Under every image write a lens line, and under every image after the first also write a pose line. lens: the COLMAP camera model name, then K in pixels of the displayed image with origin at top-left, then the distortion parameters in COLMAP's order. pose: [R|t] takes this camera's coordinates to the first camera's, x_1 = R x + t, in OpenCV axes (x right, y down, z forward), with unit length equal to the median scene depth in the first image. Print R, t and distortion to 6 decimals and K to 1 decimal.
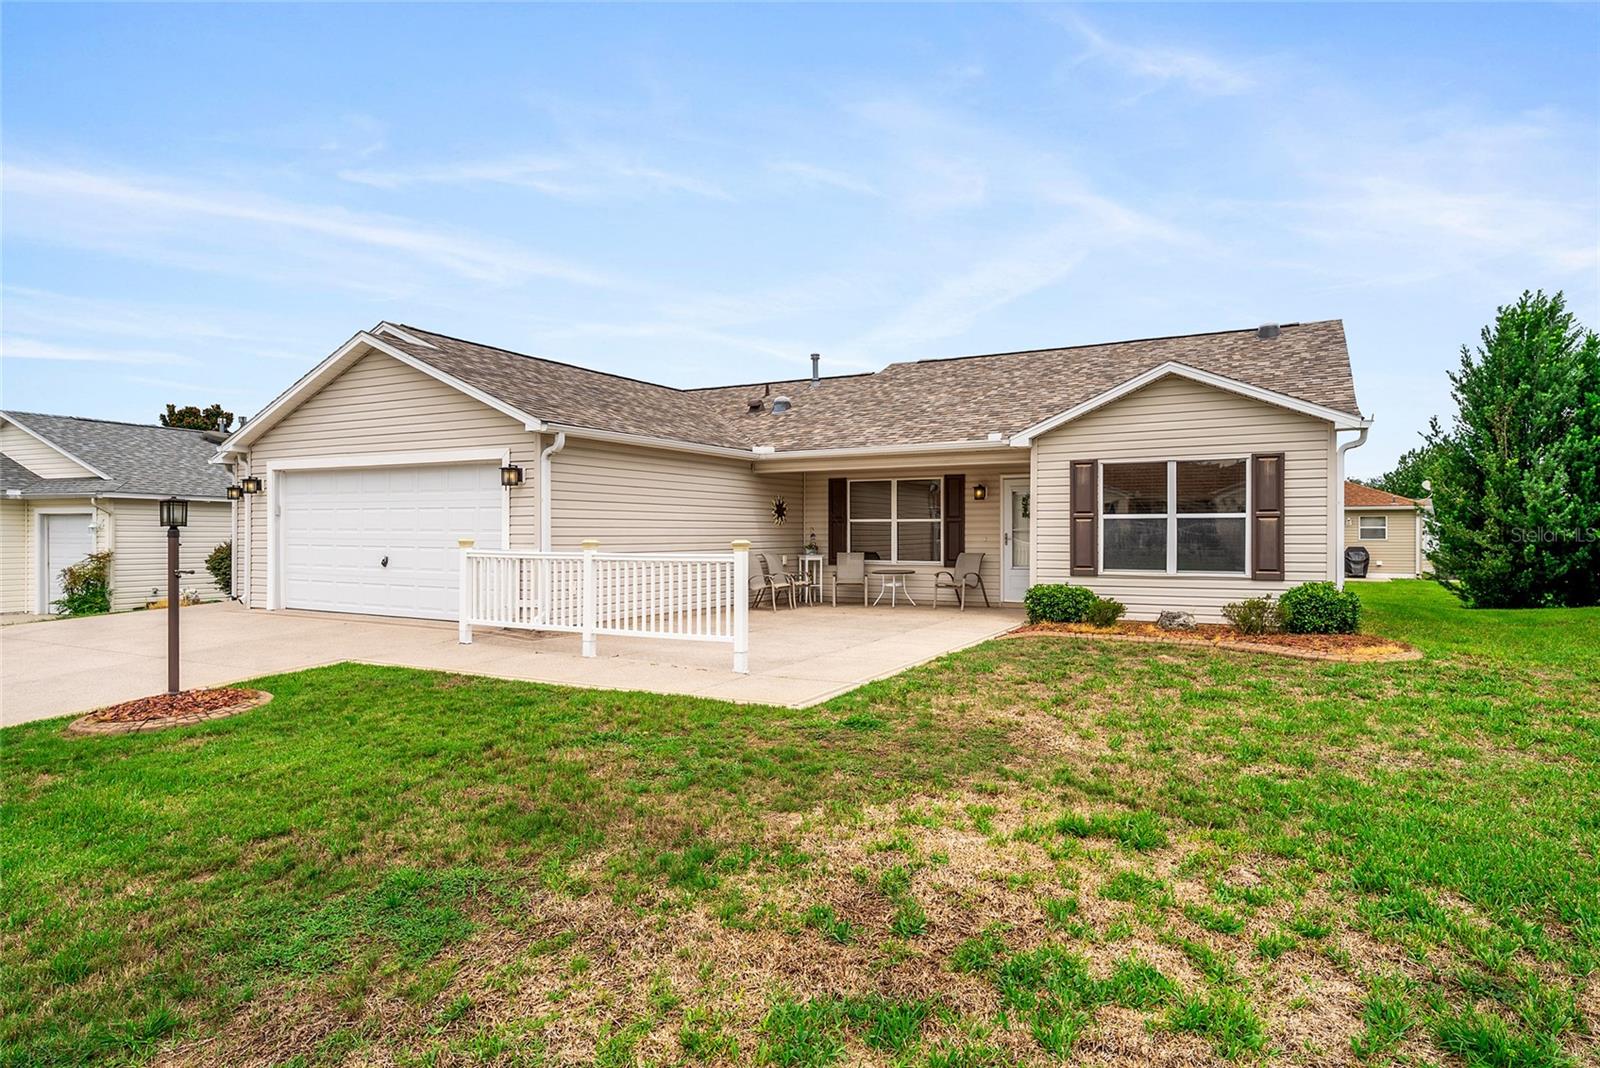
lens RADIAL K [[919.5, 0, 800.0], [0, 919.5, 534.0], [0, 0, 1]] dist [0.001987, 0.000055]
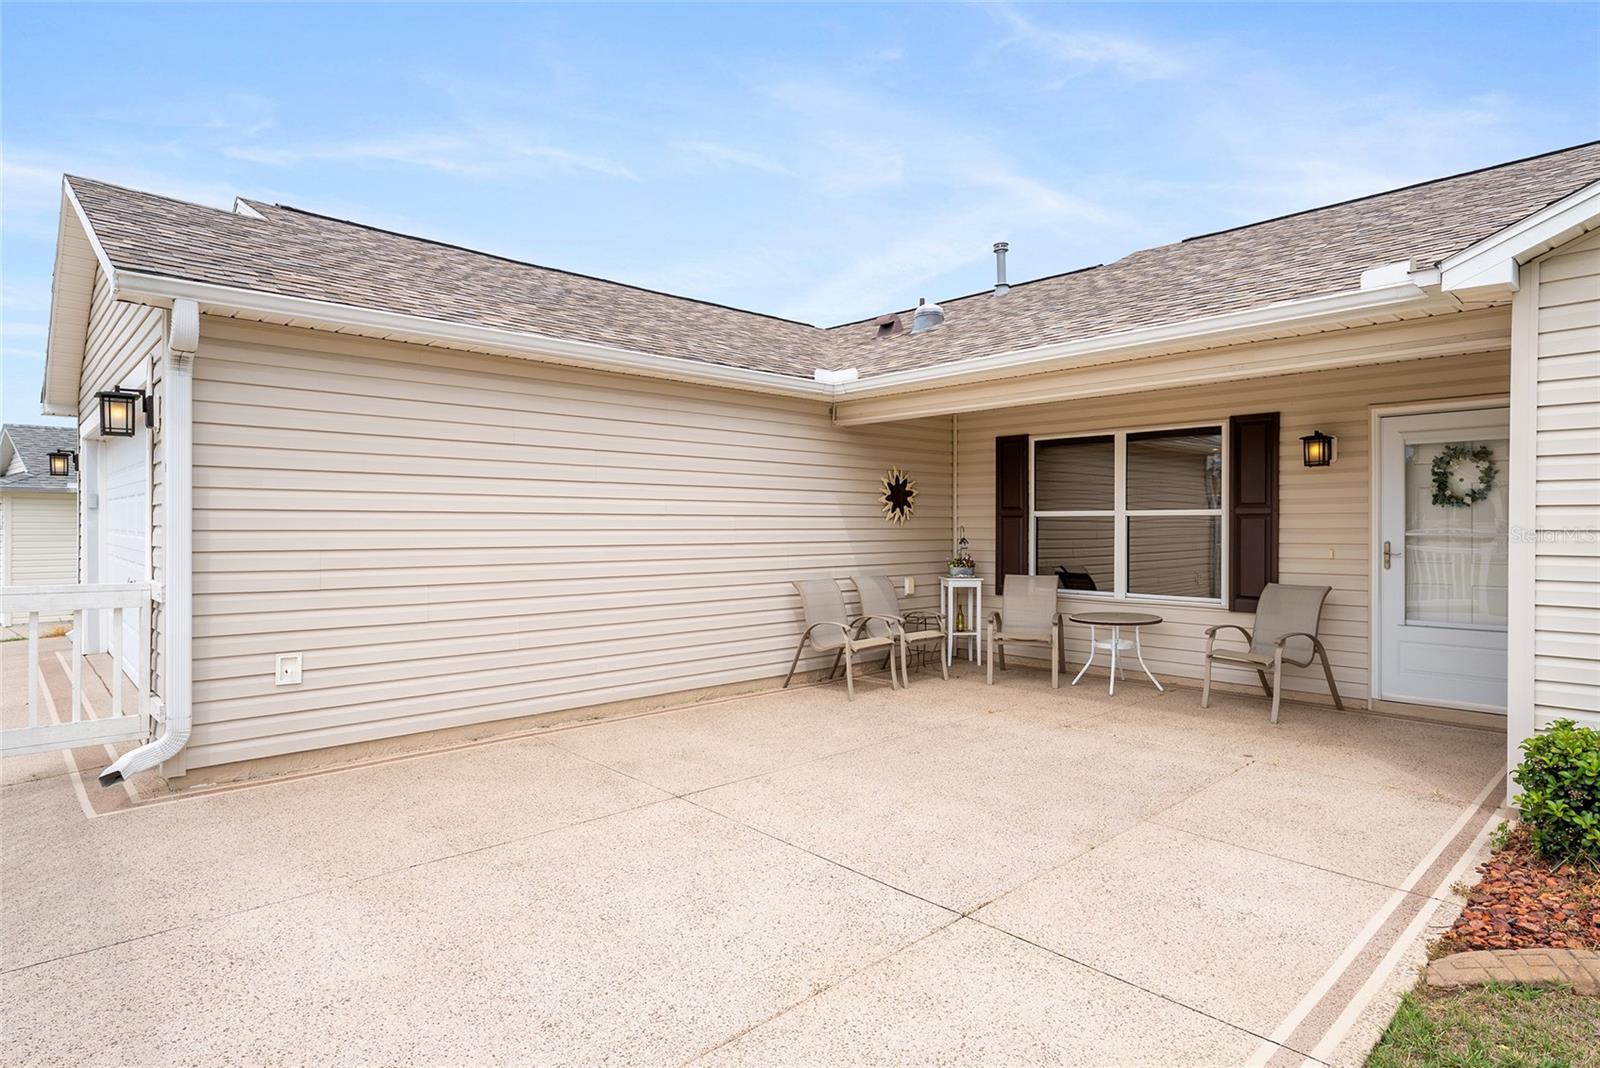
lens RADIAL K [[865.1, 0, 800.0], [0, 865.1, 534.0], [0, 0, 1]] dist [0.000953, 0.001029]
pose [[0.952131, 0.002208, -0.305684, 0.088038], [0.000389, 0.999964, 0.008434, -0.008086], [0.305691, -0.008149, 0.952096, 0.543152]]
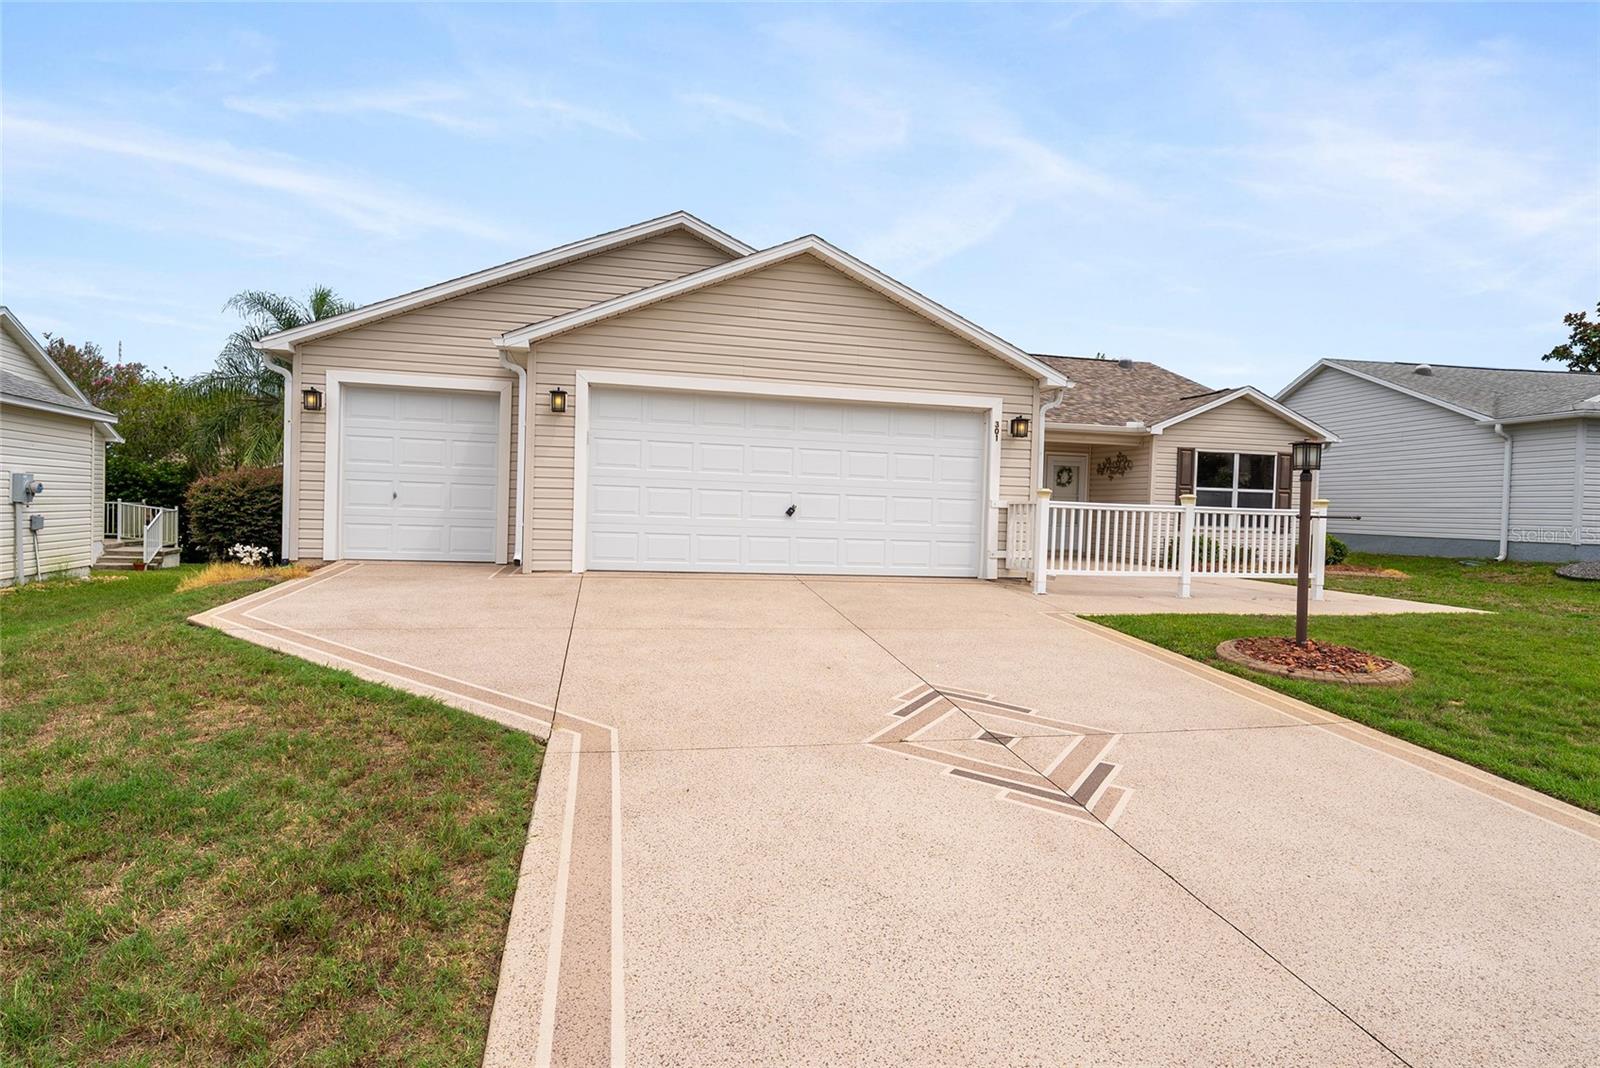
lens RADIAL K [[865.1, 0, 800.0], [0, 865.1, 534.0], [0, 0, 1]] dist [0.000953, 0.001029]
pose [[0.742606, 0.001350, 0.669728, -0.861373], [-0.029125, 0.999117, 0.030281, 0.024074], [-0.669095, -0.041992, 0.741989, 0.347982]]
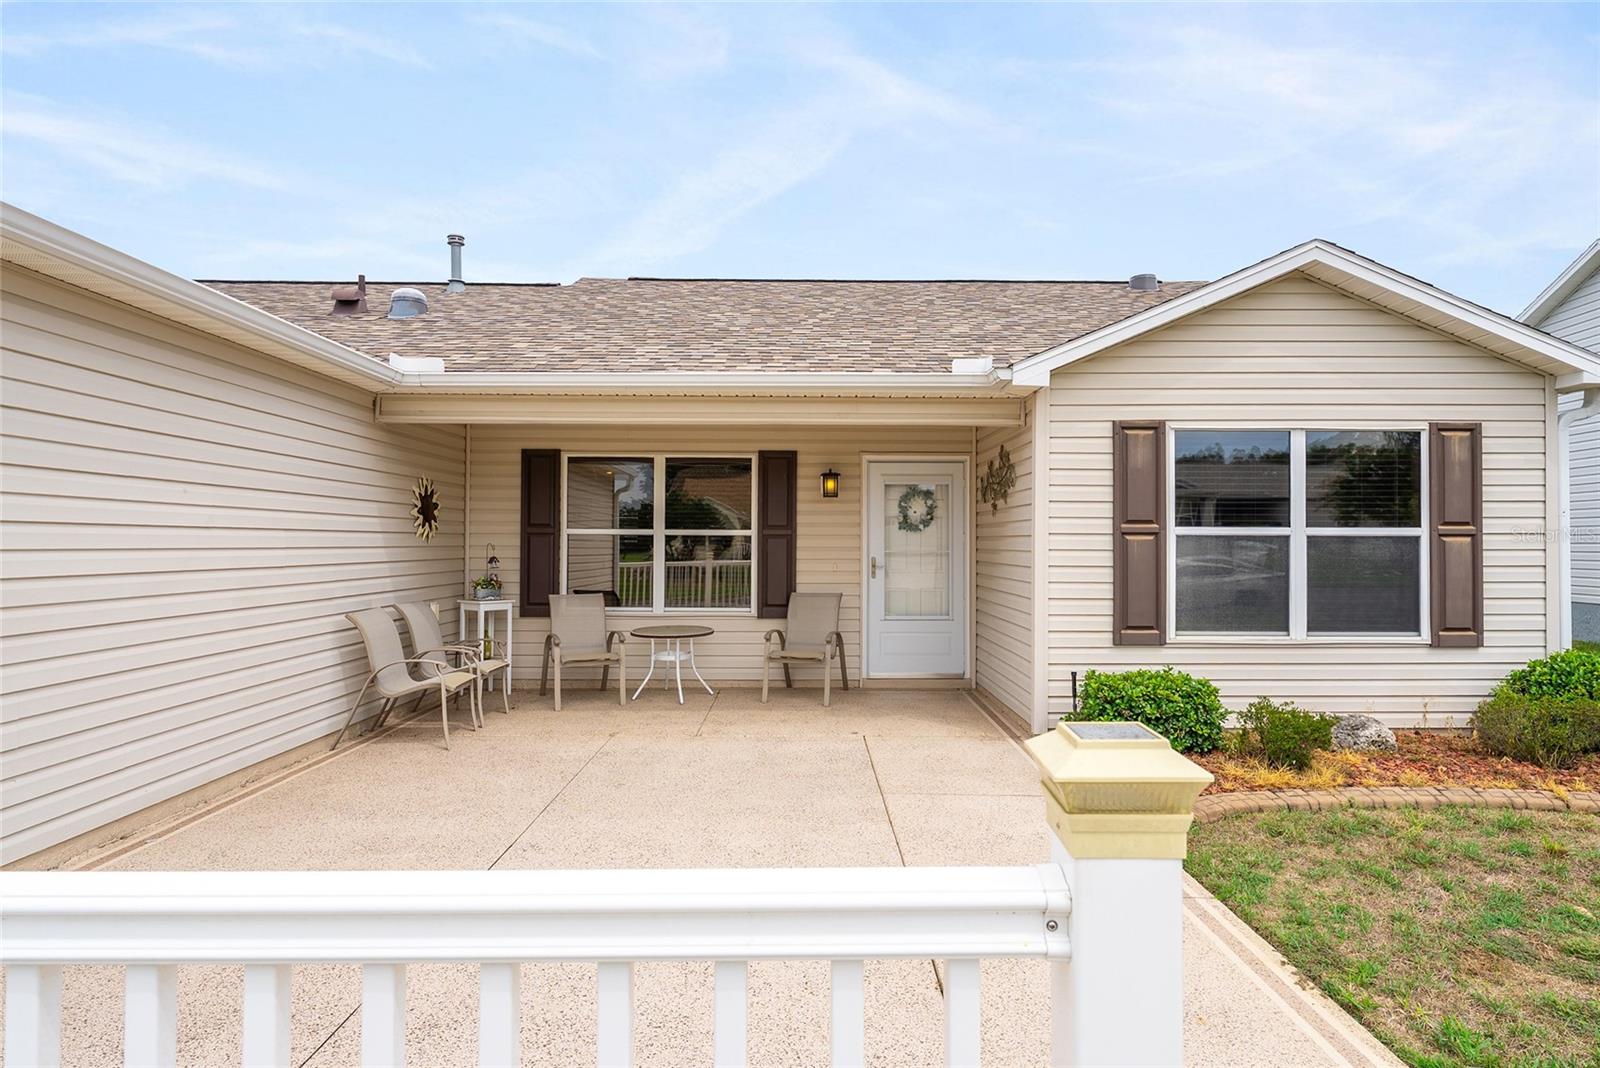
lens RADIAL K [[890.9, 0, 808.9], [0, 890.9, 531.6], [0, 0, 1]] dist [0.005995, 0.000829]
pose [[0.869414, 0.010161, 0.493980, -0.085380], [-0.003826, 0.999897, -0.013833, -0.009024], [-0.494069, 0.010137, 0.869363, 0.557721]]
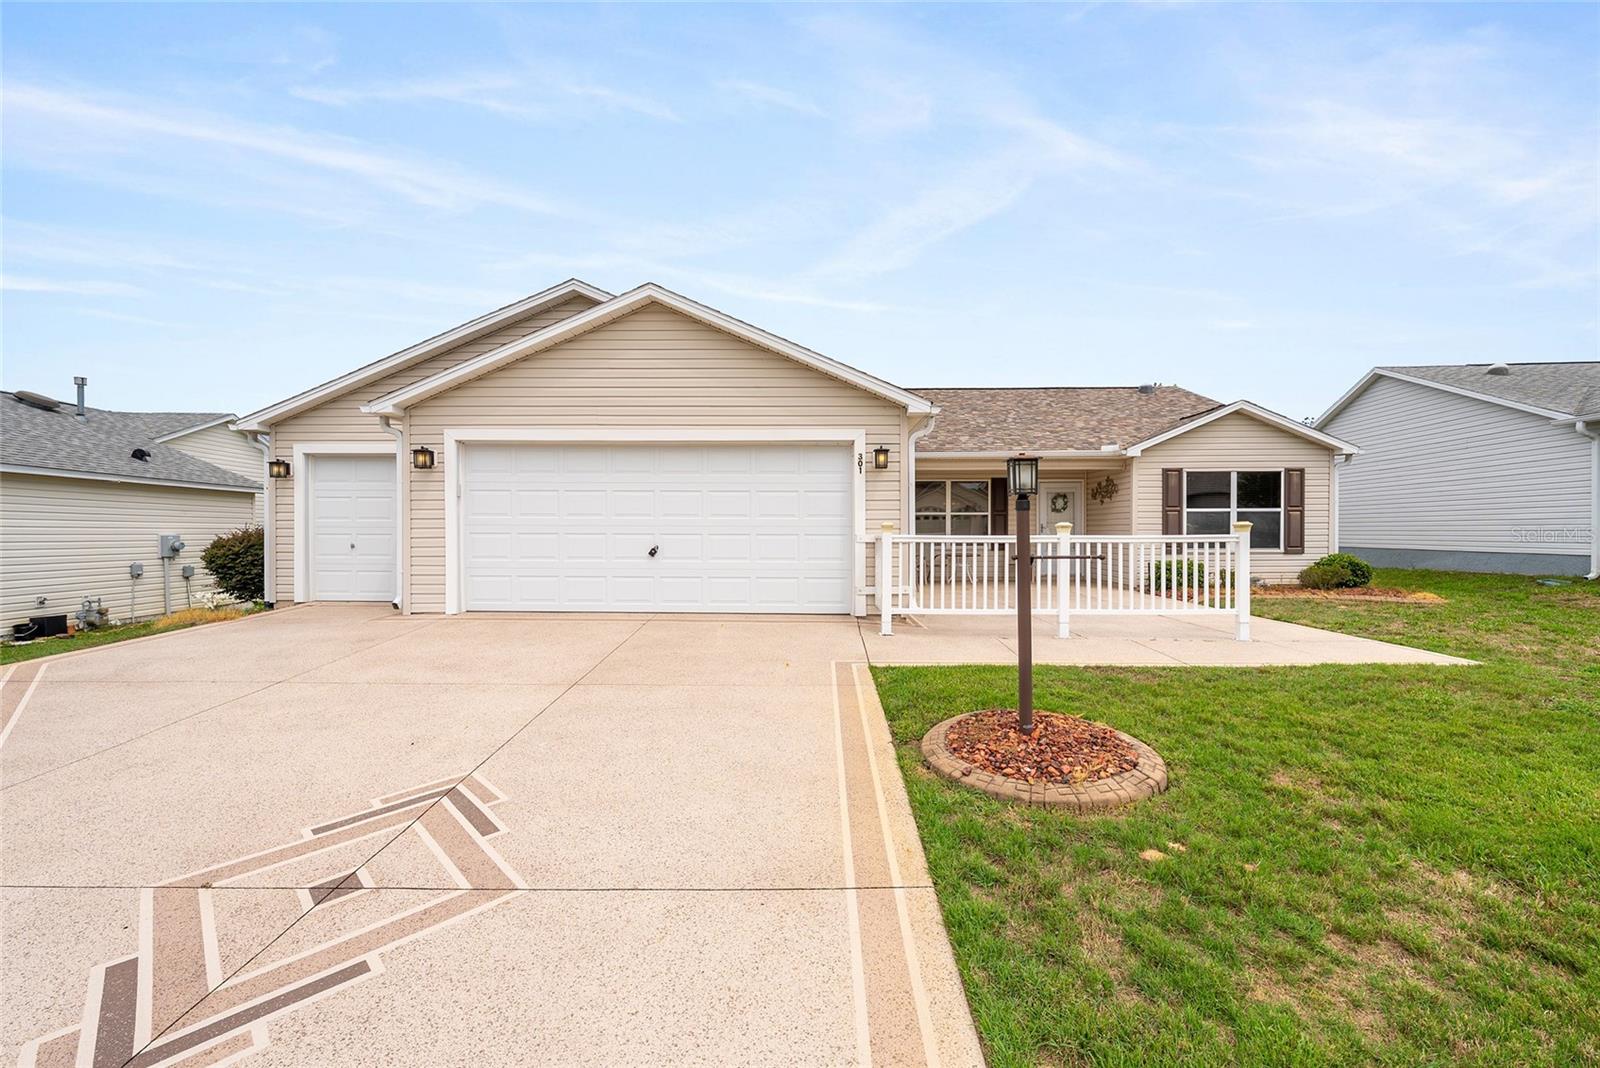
lens RADIAL K [[682.9, 0, 797.8], [0, 682.9, 539.9], [0, 0, 1]] dist [-0.001164, 0.000227]
pose [[0.883078, -0.007273, 0.469170, -0.557438], [0.002238, 0.999934, 0.011289, 0.010820], [-0.469221, -0.008919, 0.883036, 0.312290]]
